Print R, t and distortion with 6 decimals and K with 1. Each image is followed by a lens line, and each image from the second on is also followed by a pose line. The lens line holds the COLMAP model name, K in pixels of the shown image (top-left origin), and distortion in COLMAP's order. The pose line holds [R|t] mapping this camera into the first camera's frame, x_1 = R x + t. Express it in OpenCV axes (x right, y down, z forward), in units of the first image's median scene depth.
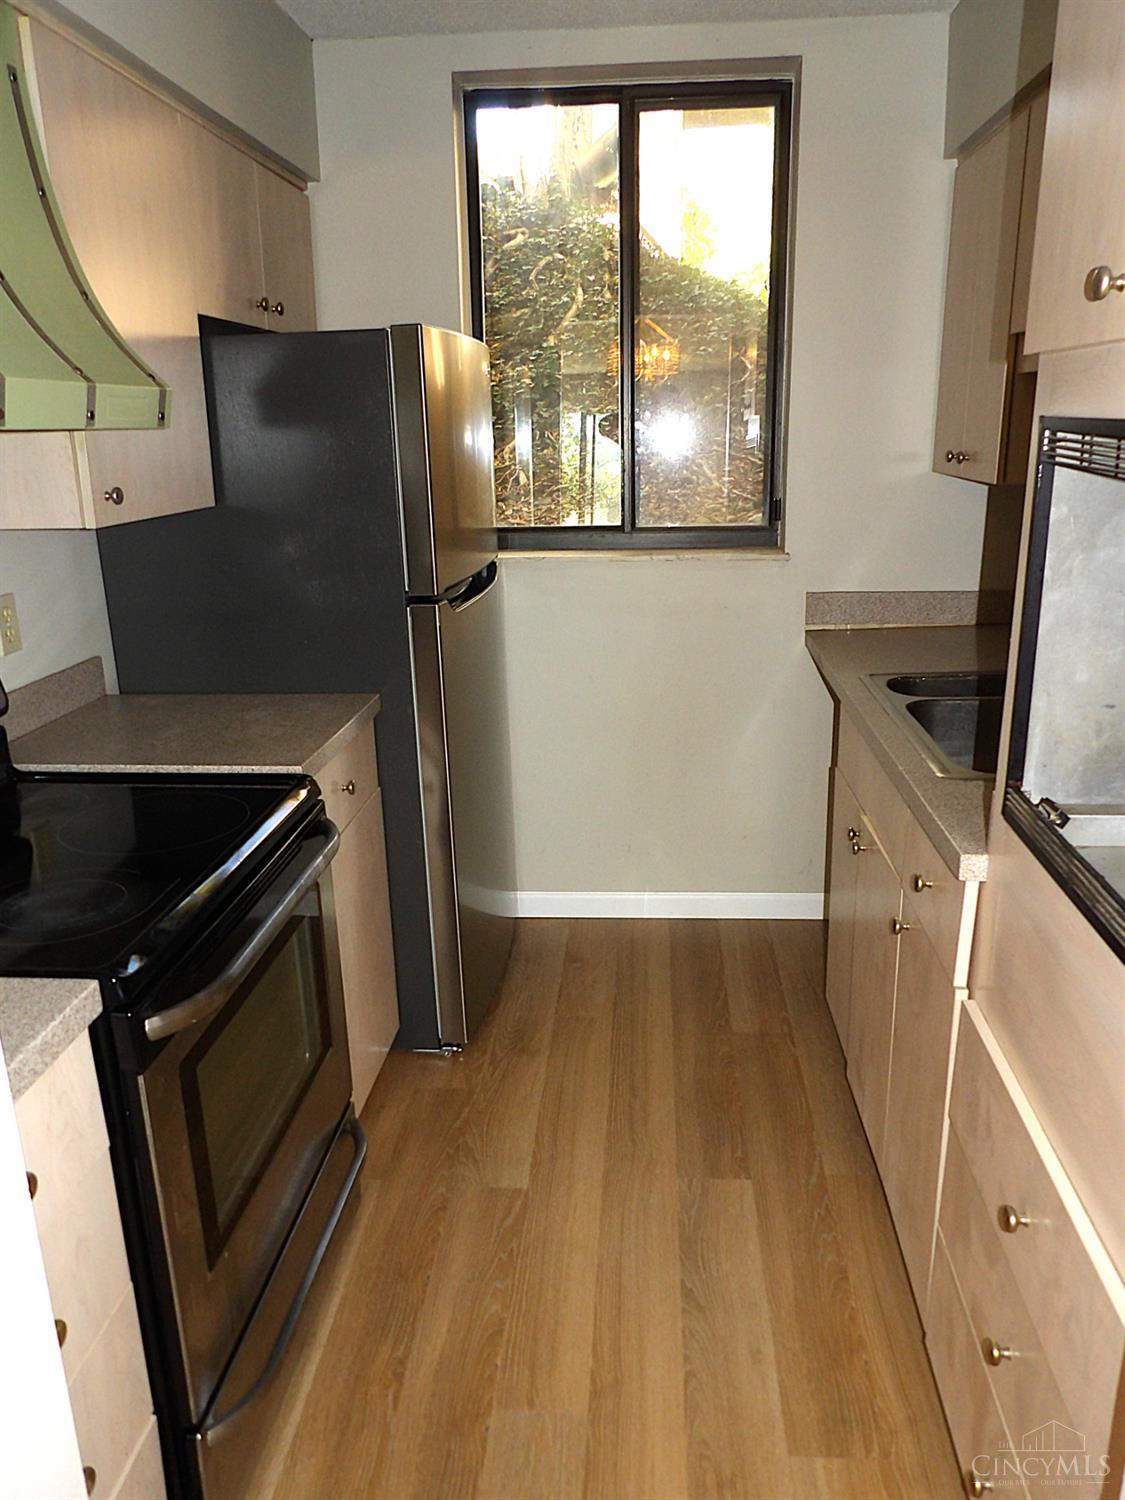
lens RADIAL K [[1087.1, 0, 615.6], [0, 1087.1, 794.3], [0, 0, 1]] dist [-0.040945, 0.048197]
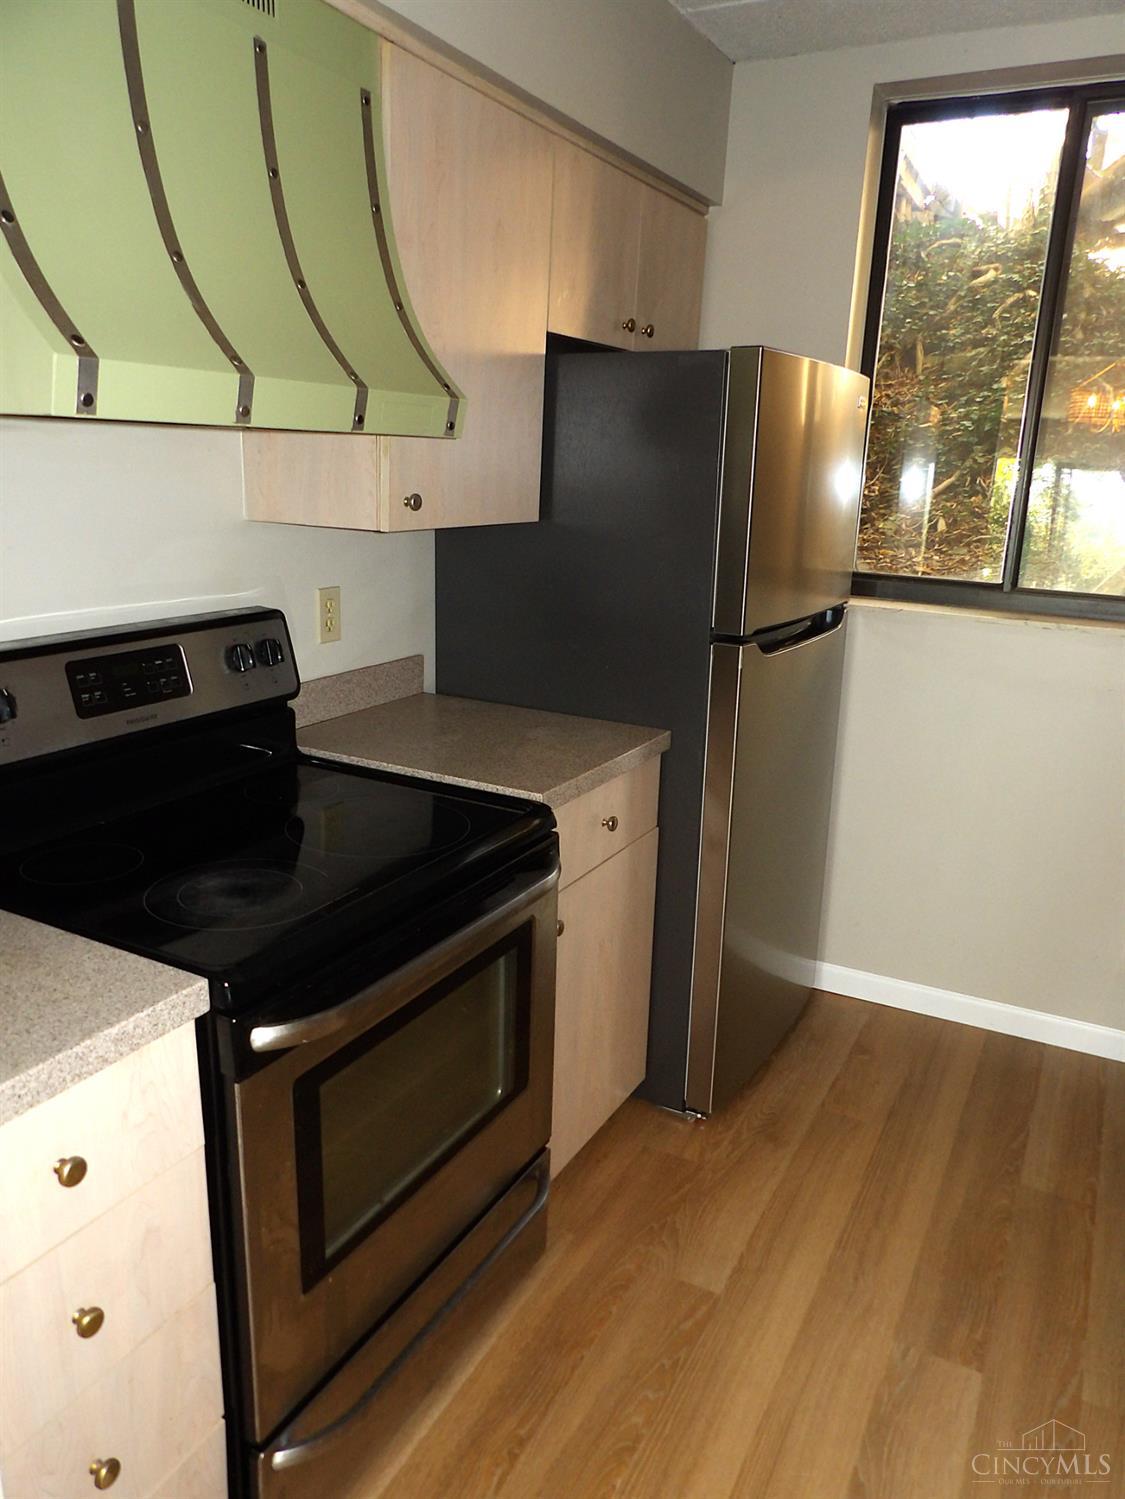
lens RADIAL K [[1086.4, 0, 615.5], [0, 1086.4, 793.8], [0, 0, 1]] dist [-0.040945, 0.048197]
pose [[0.914771, 0.169653, -0.366622, 0.094317], [-0.181687, 0.983355, 0.001711, -0.031054], [0.360810, 0.065046, 0.930368, 0.100040]]
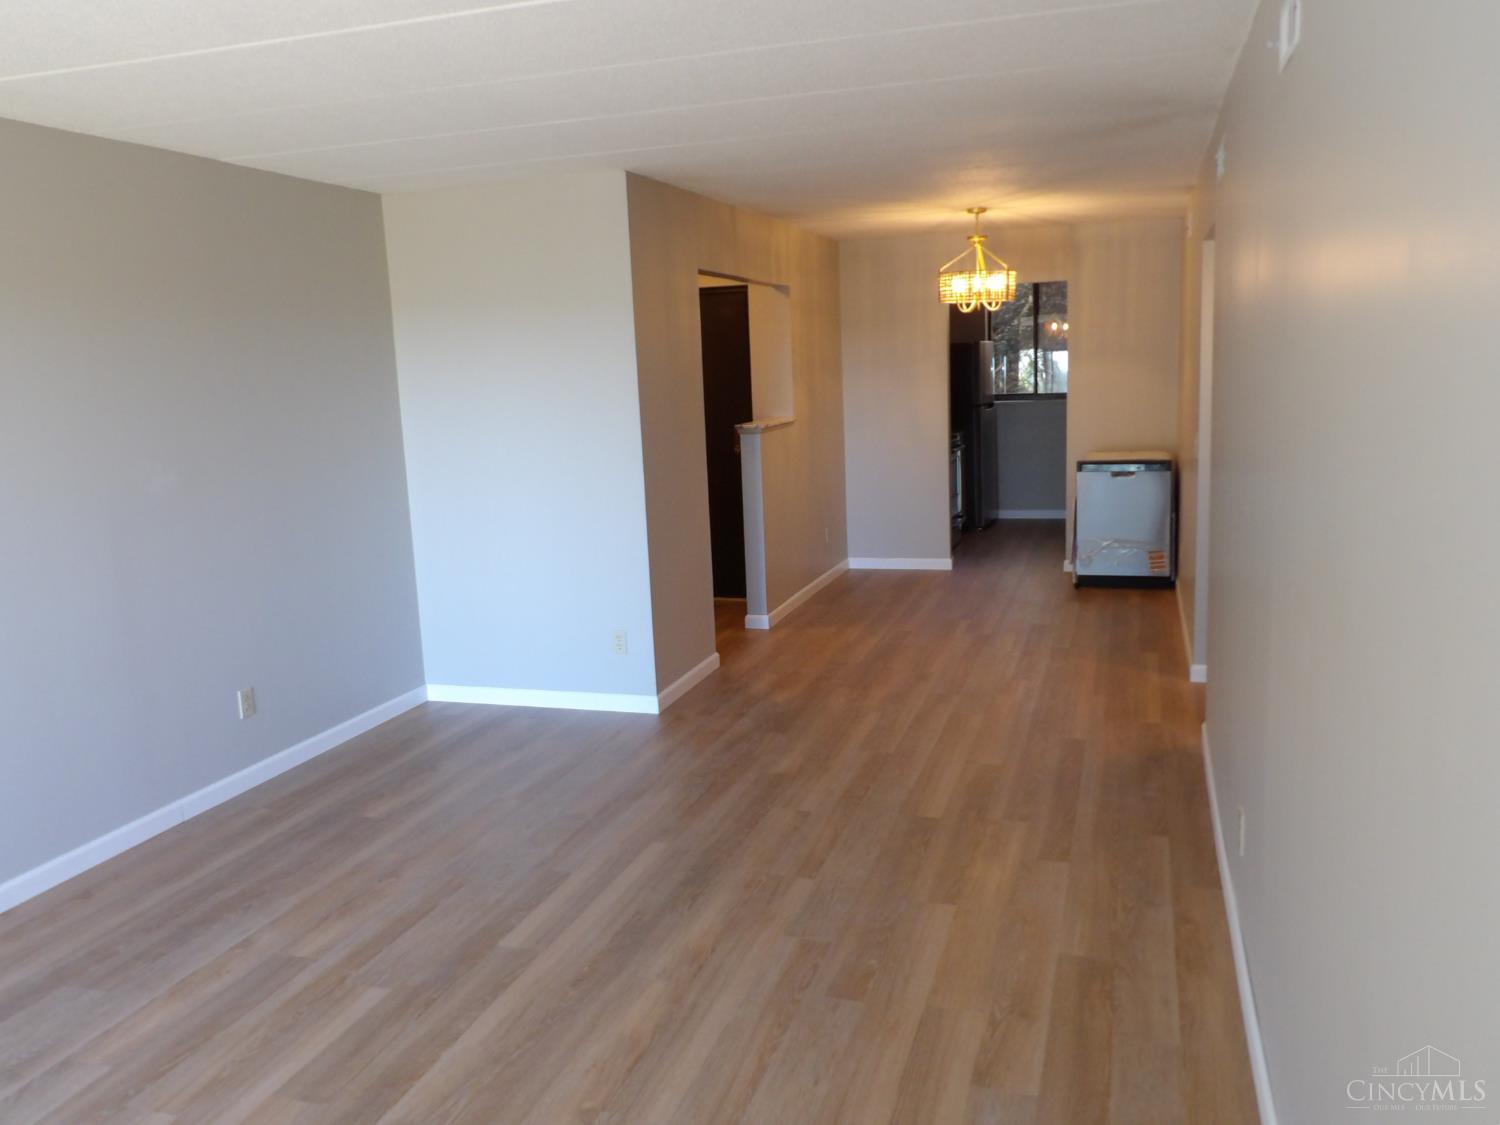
lens RADIAL K [[1163.4, 0, 750.0], [0, 1163.4, 562.5], [0, 0, 1]] dist [-0.001221, -0.000184]
pose [[0.960637, 0.014728, -0.277415, 0.207922], [-0.058246, 0.987076, -0.149292, 1.082525], [0.271631, 0.159573, 0.949080, -3.206333]]
